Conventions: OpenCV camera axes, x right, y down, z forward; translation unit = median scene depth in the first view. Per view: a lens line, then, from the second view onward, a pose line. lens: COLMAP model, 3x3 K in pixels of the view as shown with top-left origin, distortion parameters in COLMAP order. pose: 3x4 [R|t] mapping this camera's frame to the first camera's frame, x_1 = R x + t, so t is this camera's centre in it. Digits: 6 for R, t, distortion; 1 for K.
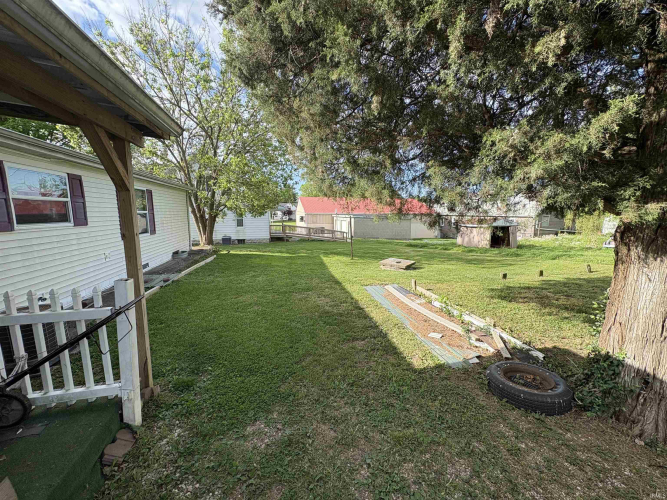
lens RADIAL K [[265.0, 0, 333.5], [0, 265.0, 250.0], [0, 0, 1]] dist [0.001477, 0.000239]
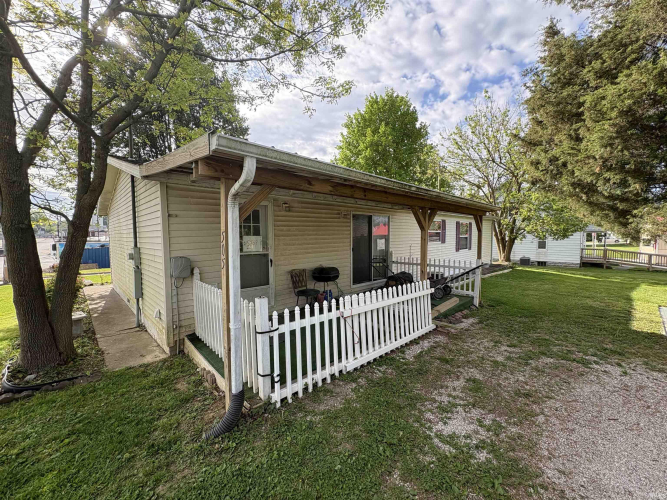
lens RADIAL K [[265.0, 0, 333.5], [0, 265.0, 250.0], [0, 0, 1]] dist [0.001477, 0.000239]
pose [[0.523377, 0.042182, -0.851057, 0.156709], [-0.109743, 0.993793, -0.018232, 0.037395], [0.845005, 0.102939, 0.524757, -0.334238]]
